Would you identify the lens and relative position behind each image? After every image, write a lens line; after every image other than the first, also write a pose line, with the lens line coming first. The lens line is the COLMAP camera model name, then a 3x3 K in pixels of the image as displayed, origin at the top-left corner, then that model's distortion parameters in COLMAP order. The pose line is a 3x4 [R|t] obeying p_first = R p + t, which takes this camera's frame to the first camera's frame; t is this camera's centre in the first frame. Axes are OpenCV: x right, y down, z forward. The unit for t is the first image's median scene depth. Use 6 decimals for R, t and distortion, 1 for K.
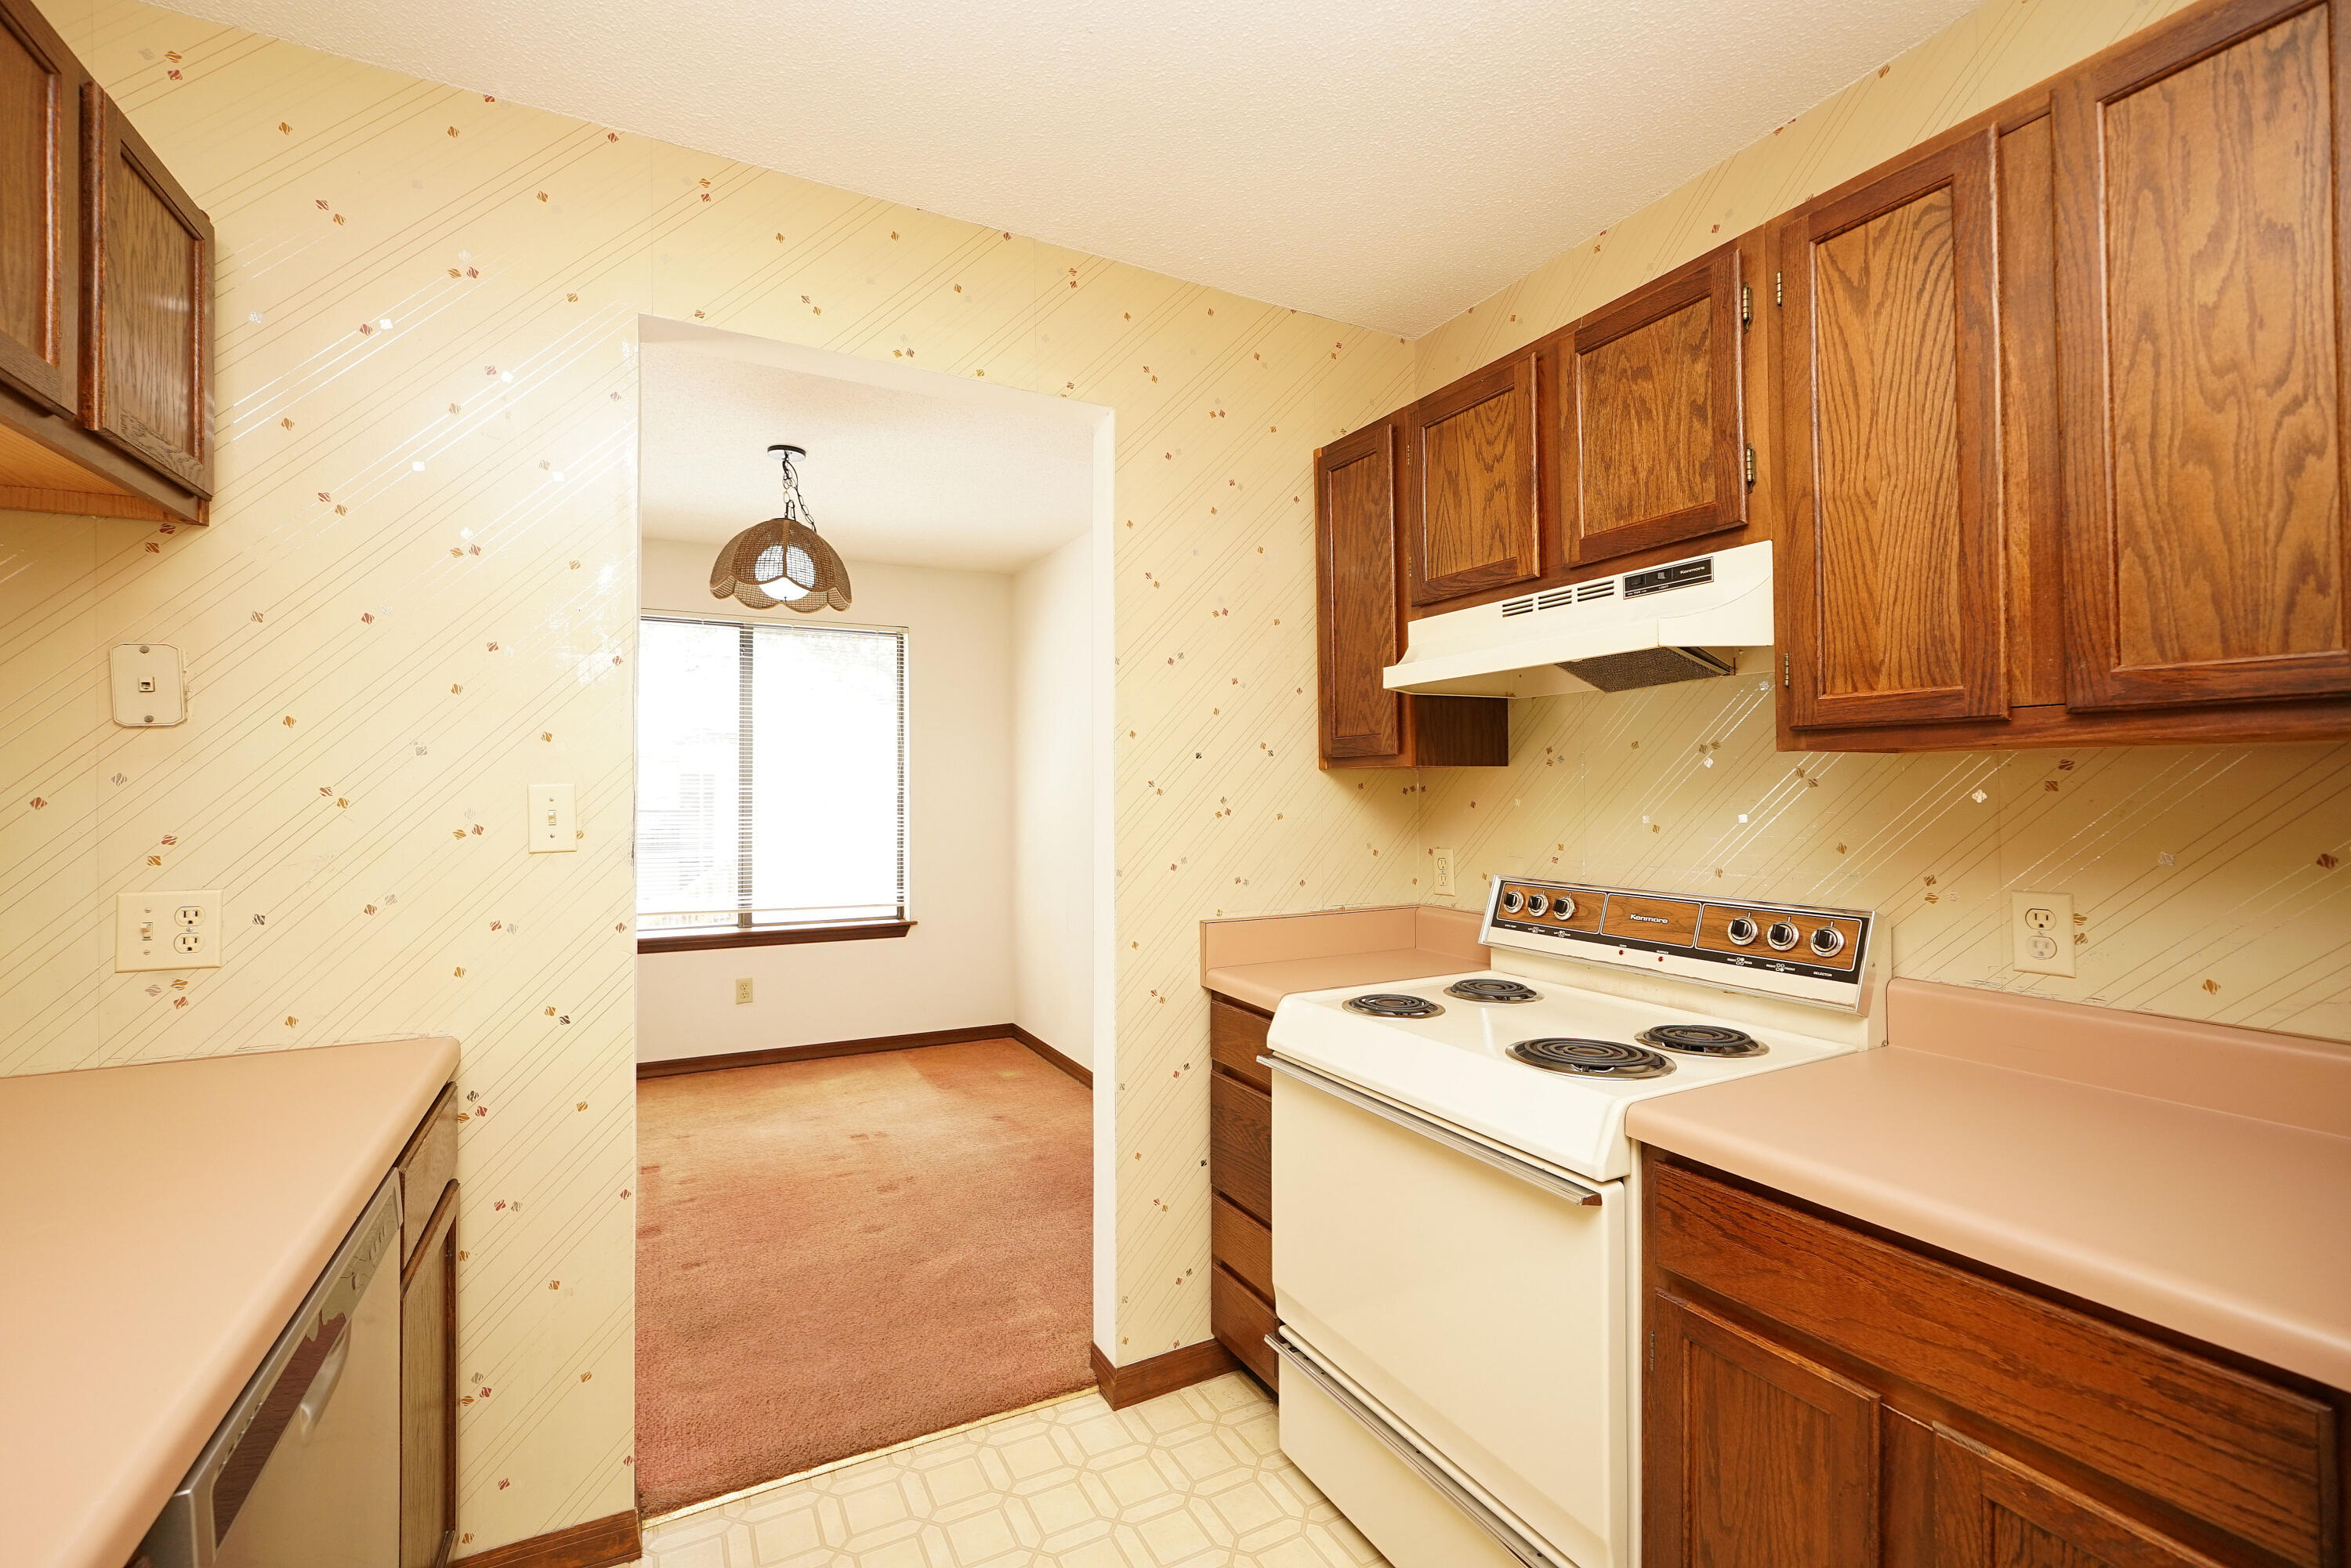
lens RADIAL K [[974.3, 0, 1156.8], [0, 974.3, 780.0], [0, 0, 1]] dist [-0.014540, 0.001824]
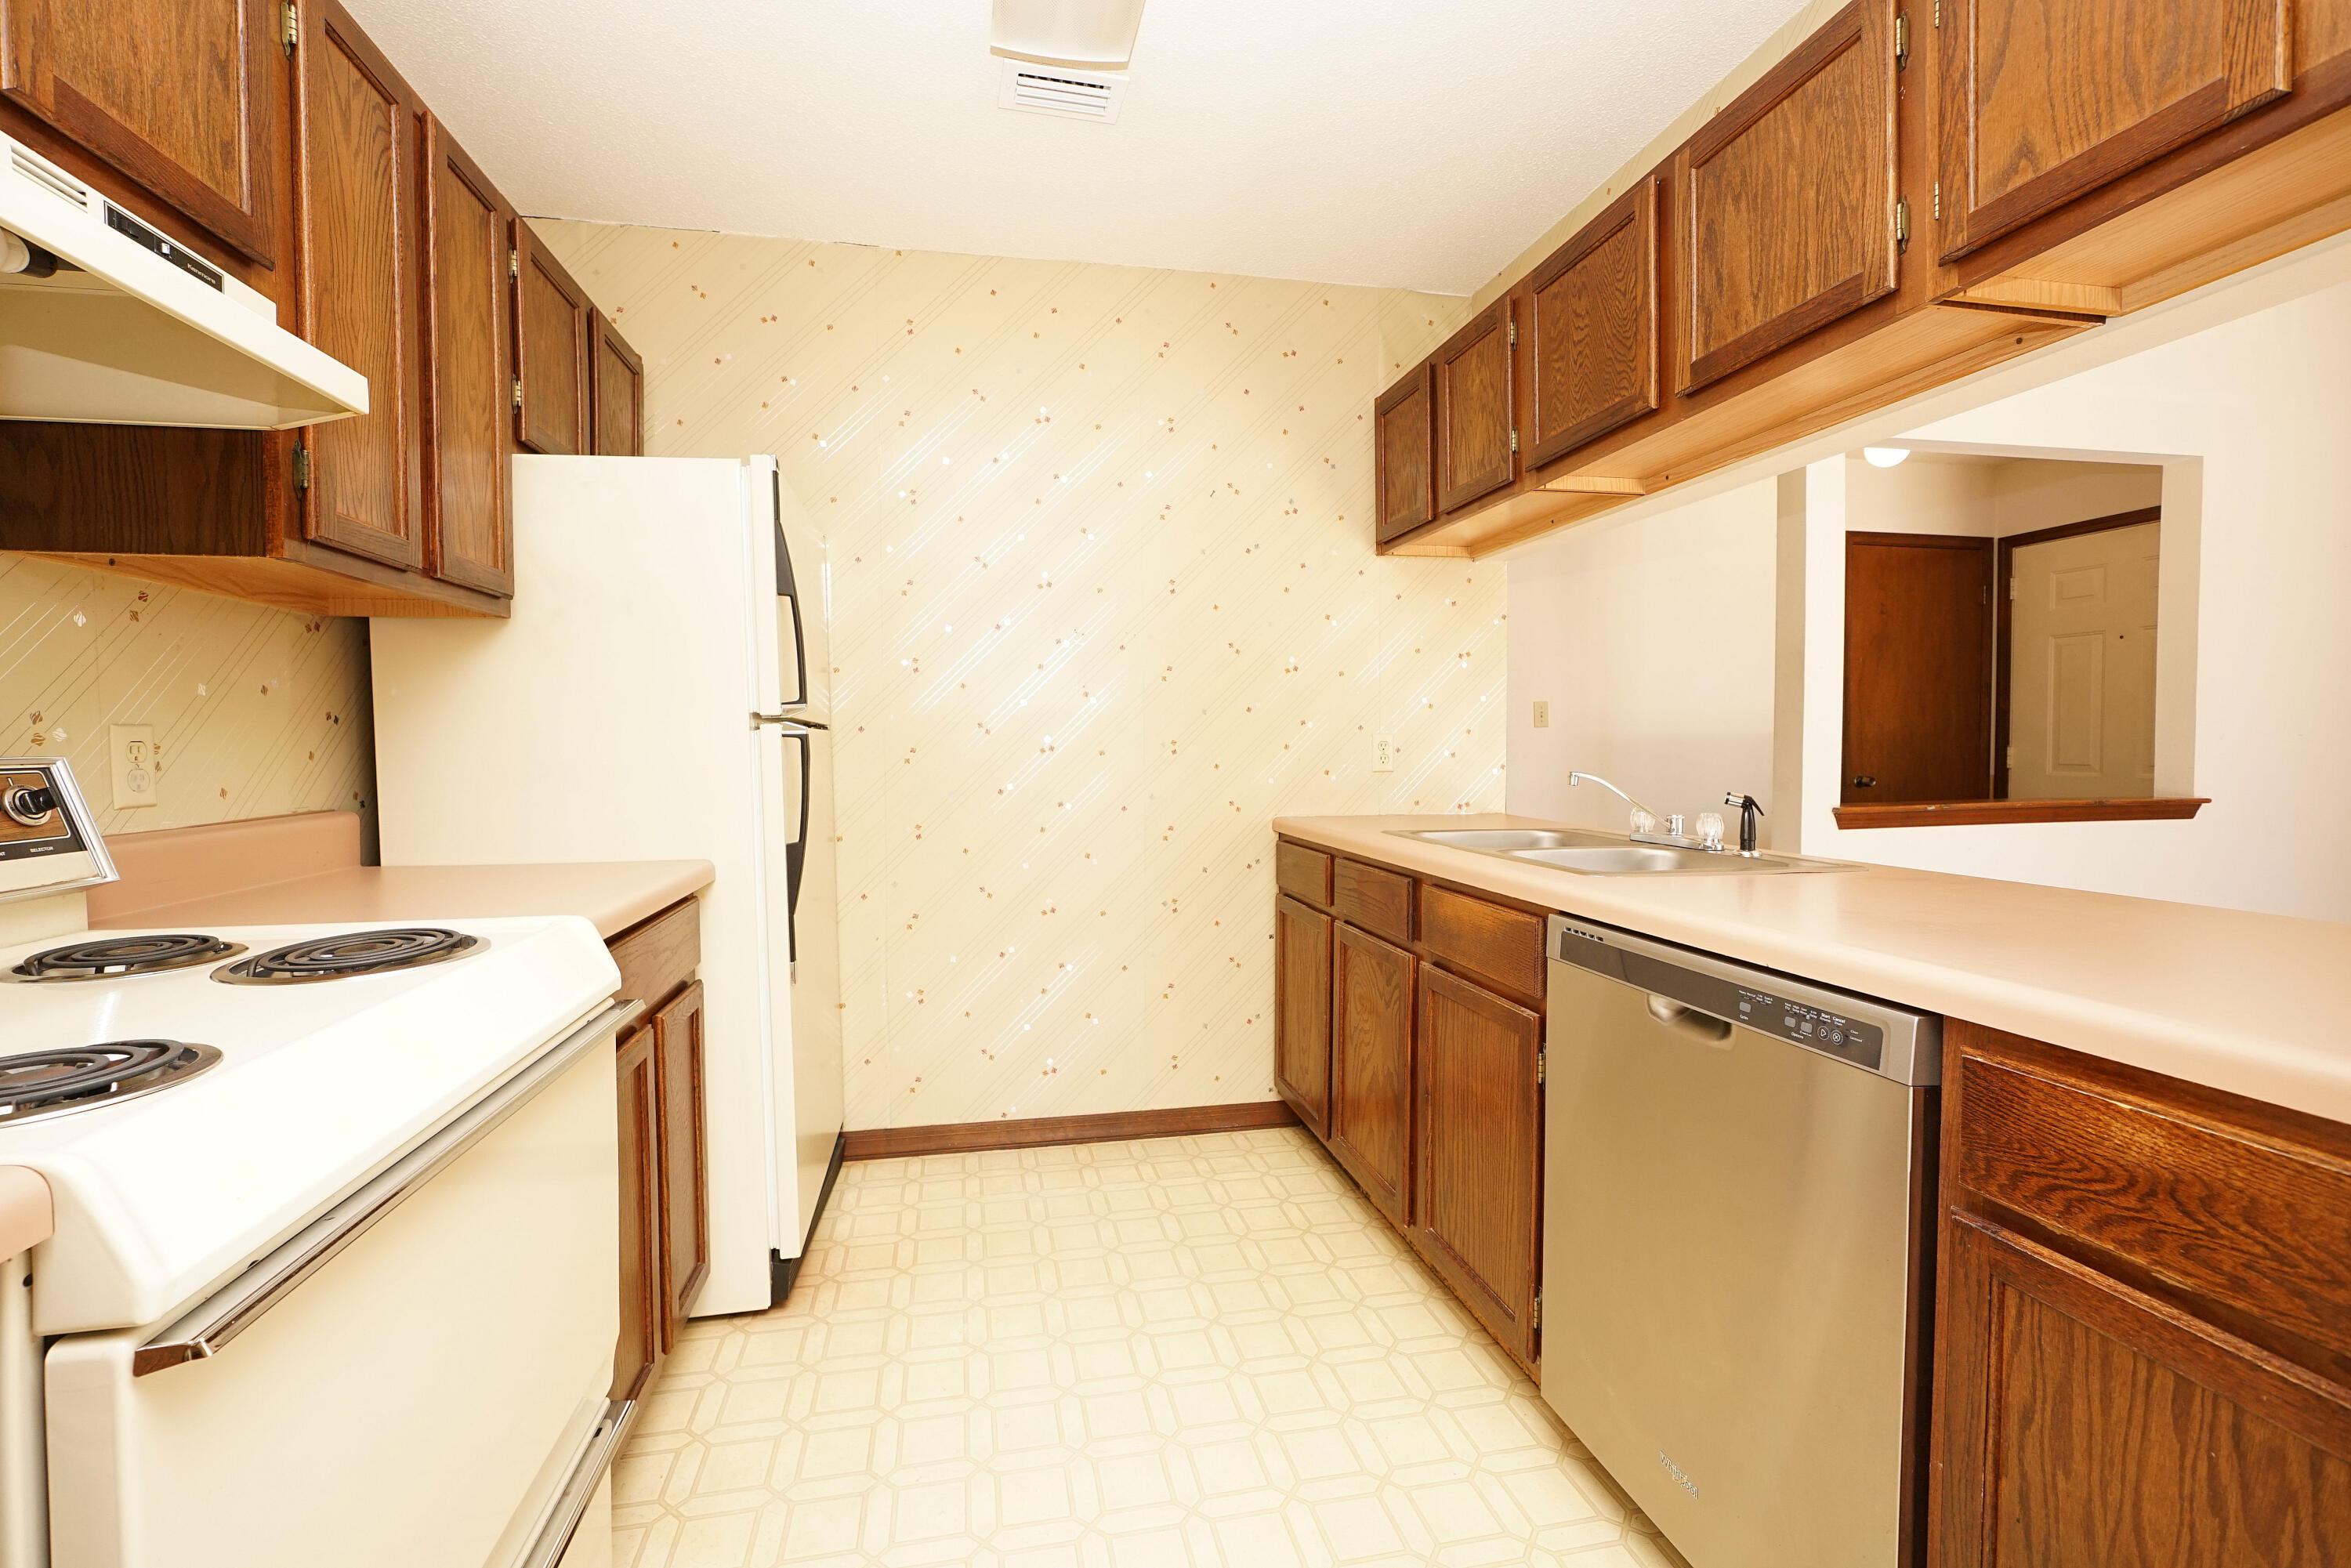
lens RADIAL K [[974.3, 0, 1118.4], [0, 974.3, 767.3], [0, 0, 1]] dist [-0.014540, 0.001824]
pose [[-0.951957, -0.001956, 0.306225, -0.313430], [0.002633, 0.999890, 0.014572, 0.140953], [-0.306220, 0.014678, -0.951848, 1.535642]]
